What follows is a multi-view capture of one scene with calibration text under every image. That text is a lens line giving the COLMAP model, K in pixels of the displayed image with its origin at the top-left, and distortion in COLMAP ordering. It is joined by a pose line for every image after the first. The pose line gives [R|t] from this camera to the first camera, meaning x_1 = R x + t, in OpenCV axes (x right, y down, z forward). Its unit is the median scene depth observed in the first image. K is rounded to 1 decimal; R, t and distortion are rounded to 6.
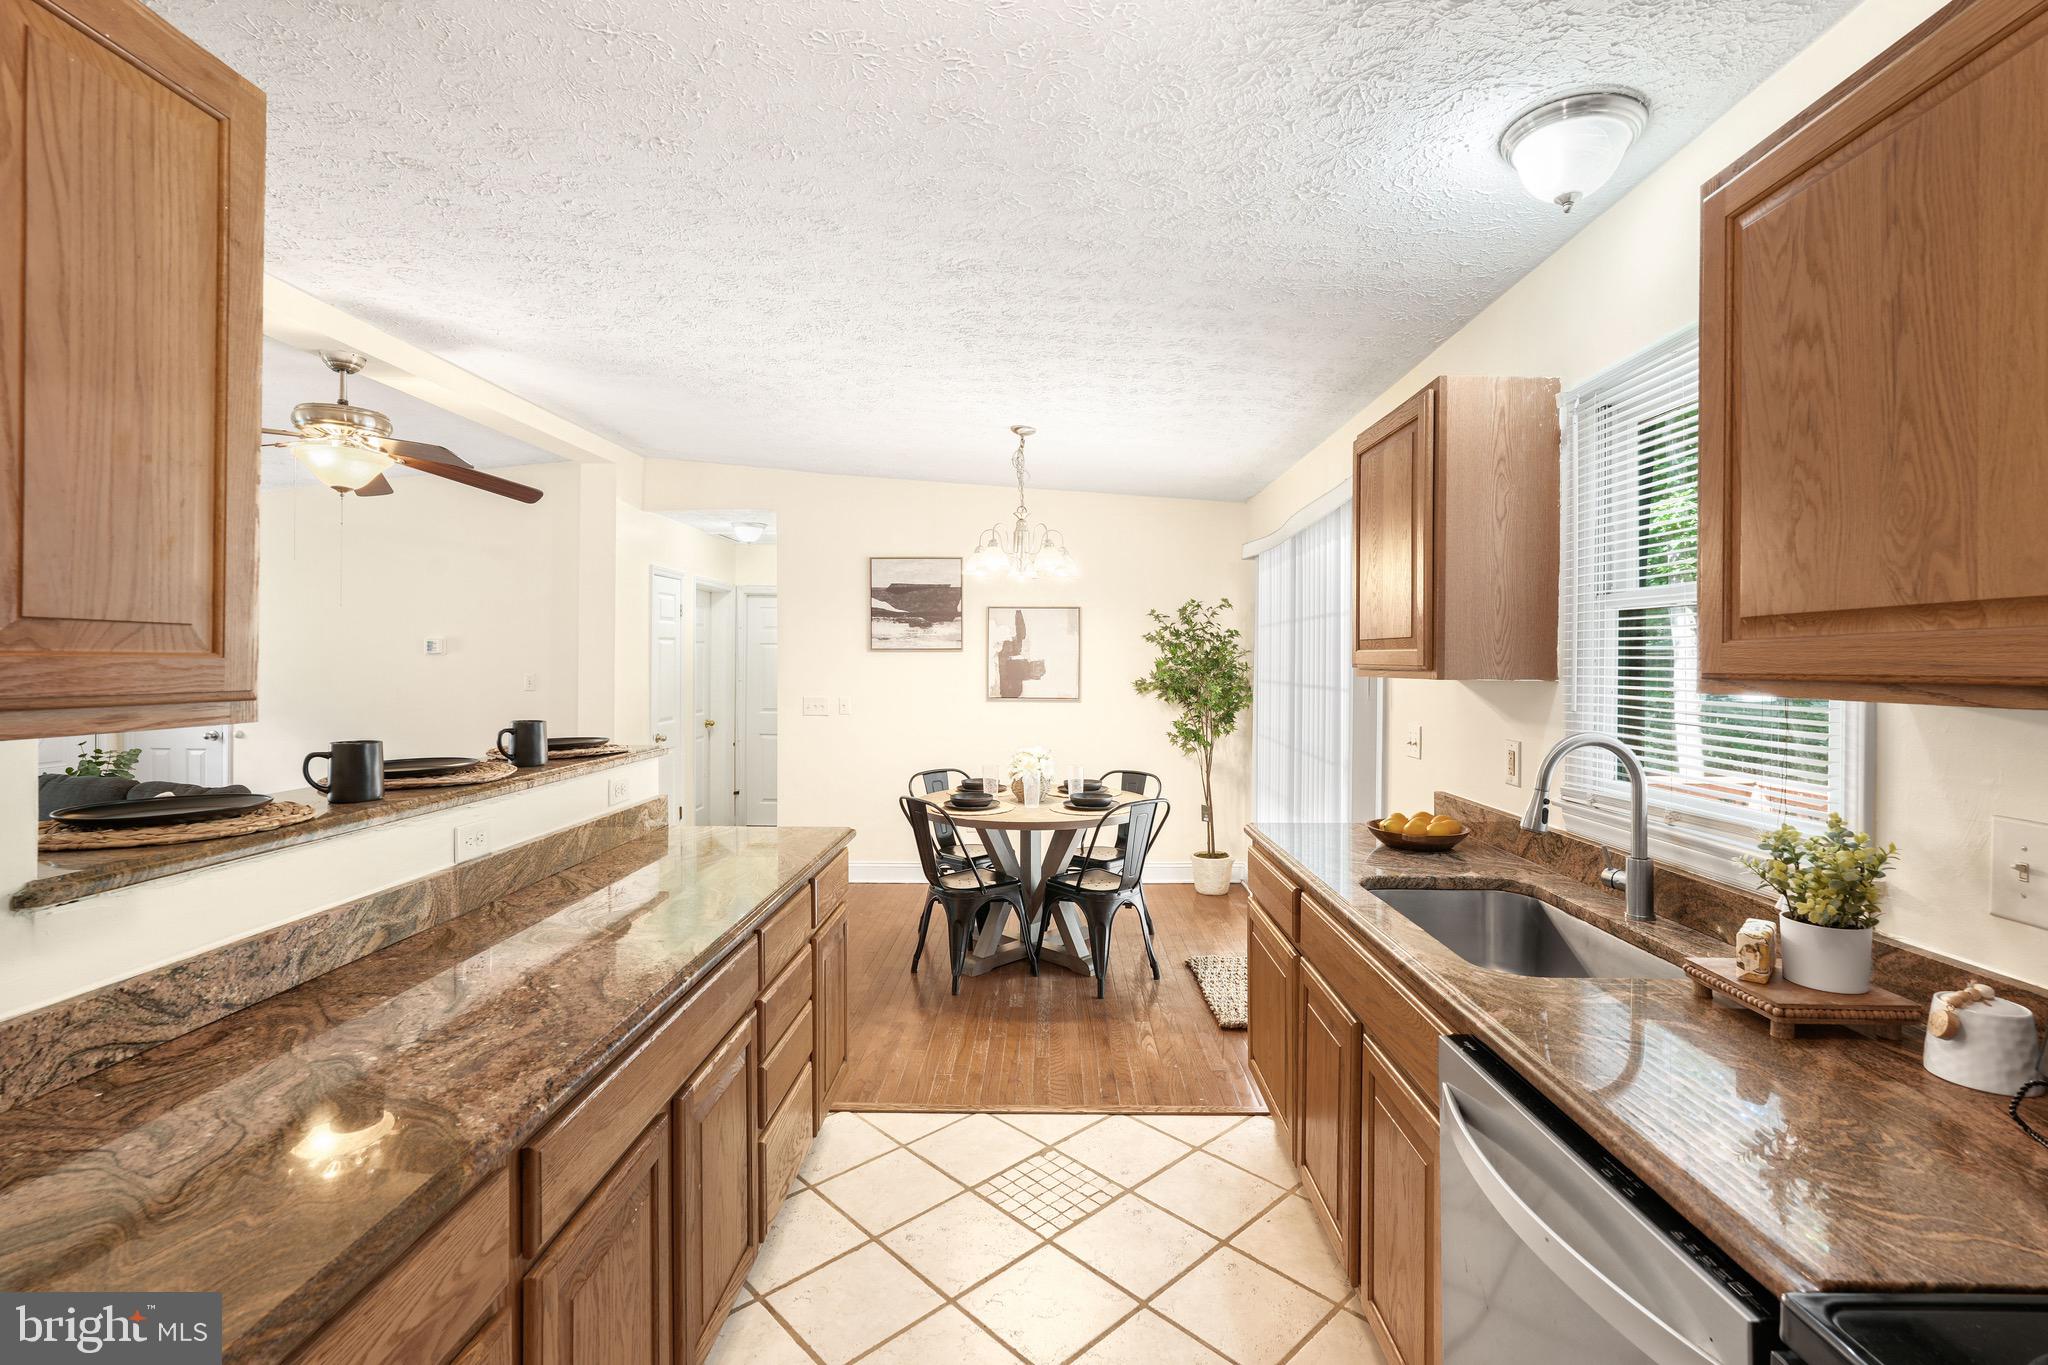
lens RADIAL K [[911.0, 0, 1026.5], [0, 911.0, 665.3], [0, 0, 1]] dist [-0.002128, 0.000052]
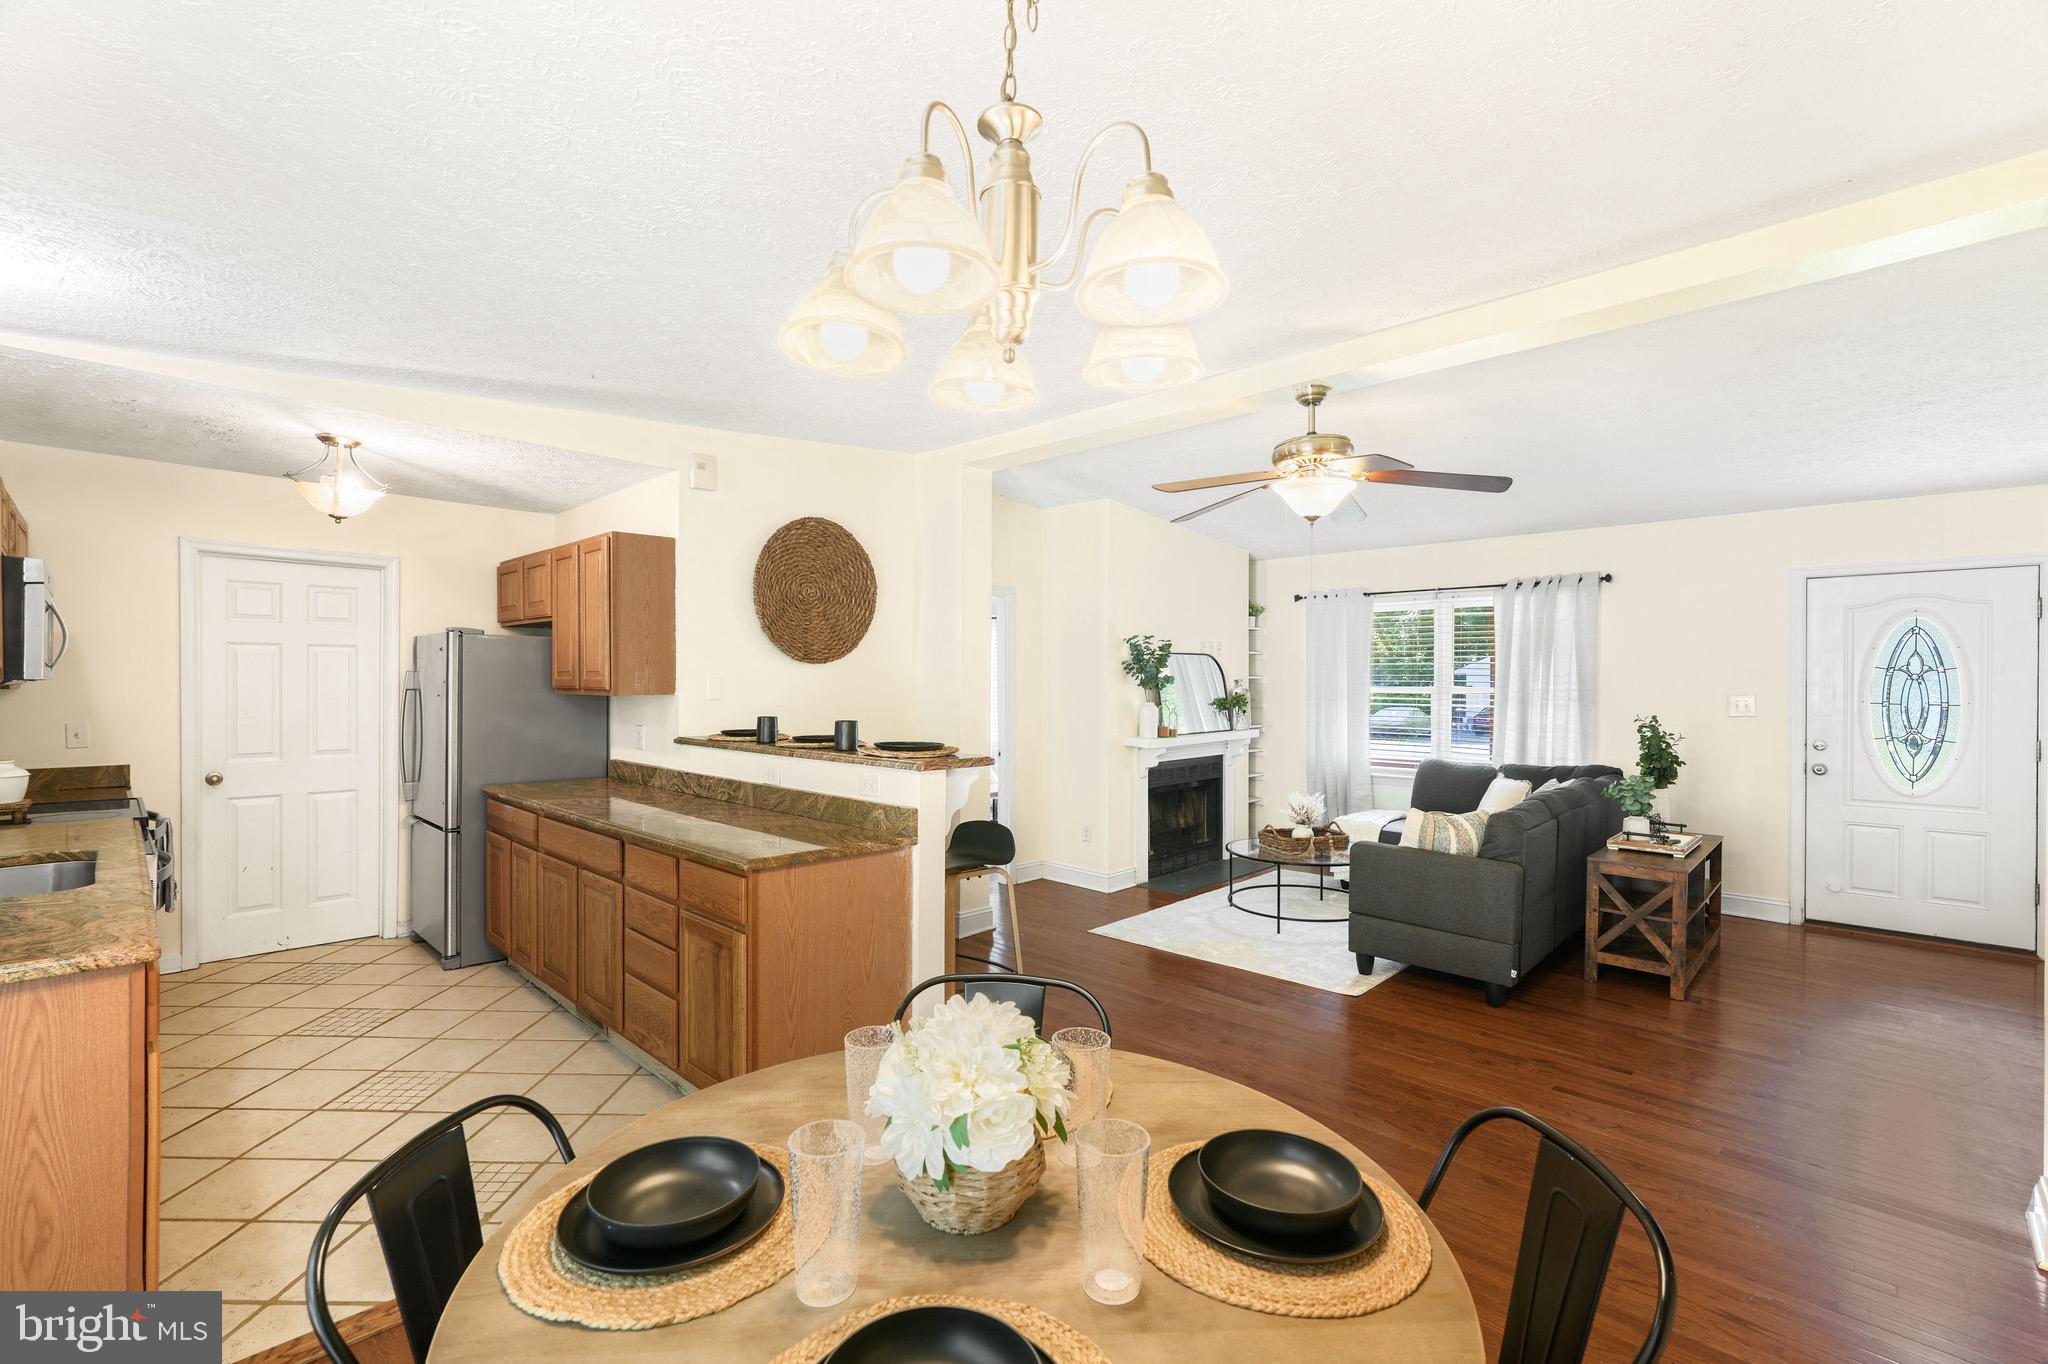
lens RADIAL K [[904.3, 0, 1022.1], [0, 904.3, 688.5], [0, 0, 1]] dist [-0.005609, 0.000417]
pose [[-0.678768, 0.001202, -0.734351, 0.200681], [-0.009376, 0.999903, 0.010303, -0.005813], [0.734292, 0.013878, -0.678691, 1.270067]]
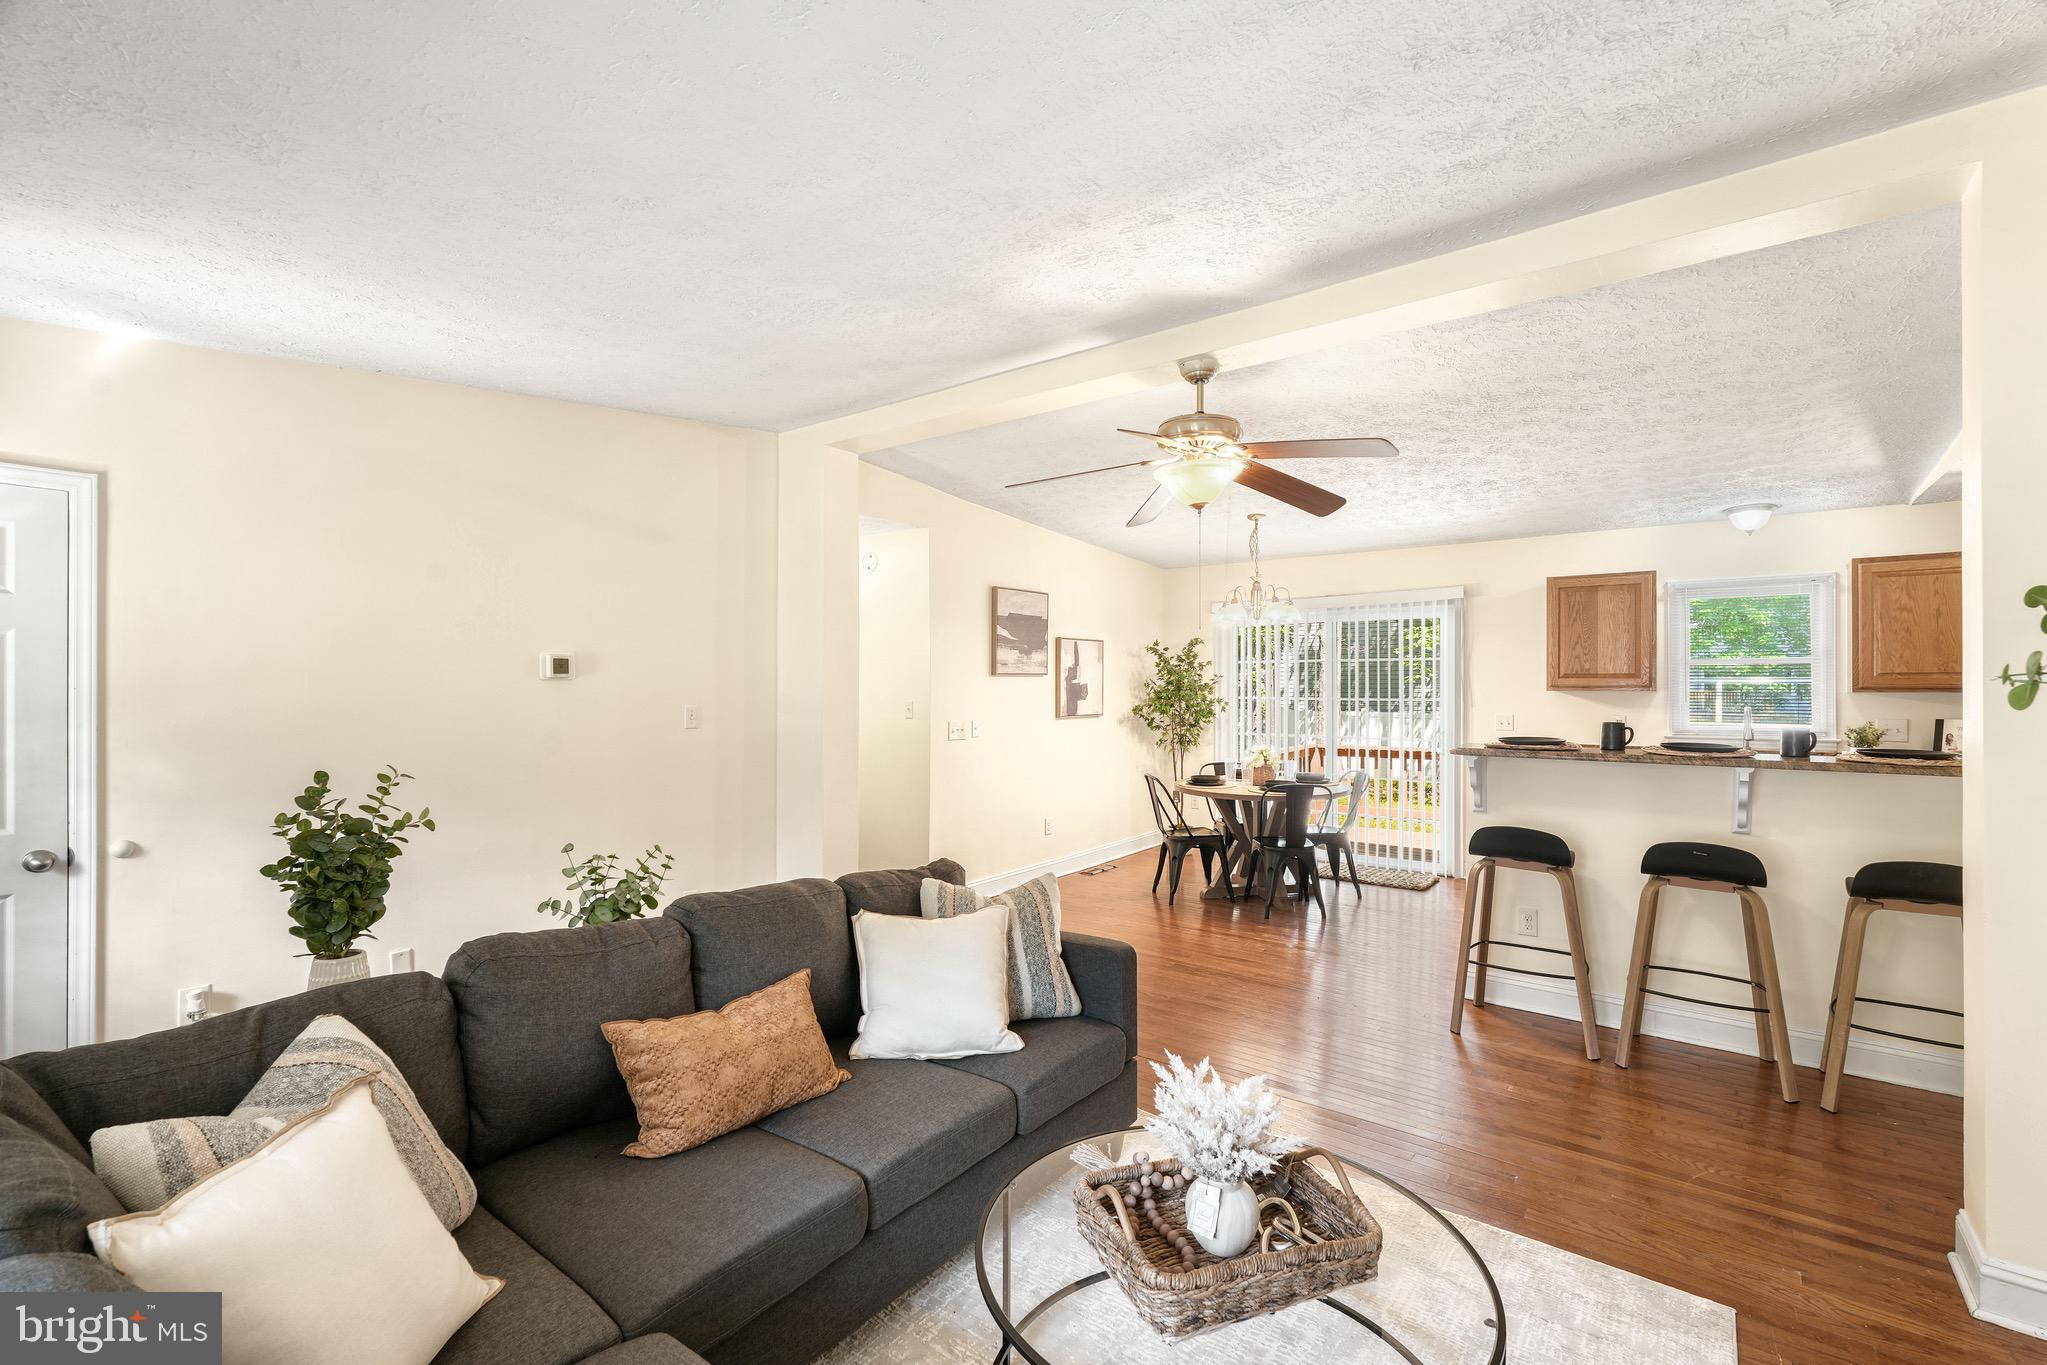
lens RADIAL K [[903.4, 0, 1025.7], [0, 903.4, 679.3], [0, 0, 1]] dist [-0.002692, 0.000437]
pose [[0.589252, -0.000780, 0.807949, -1.417642], [0.006784, 0.999969, -0.003983, -0.009911], [-0.807921, 0.007828, 0.589239, 0.509480]]
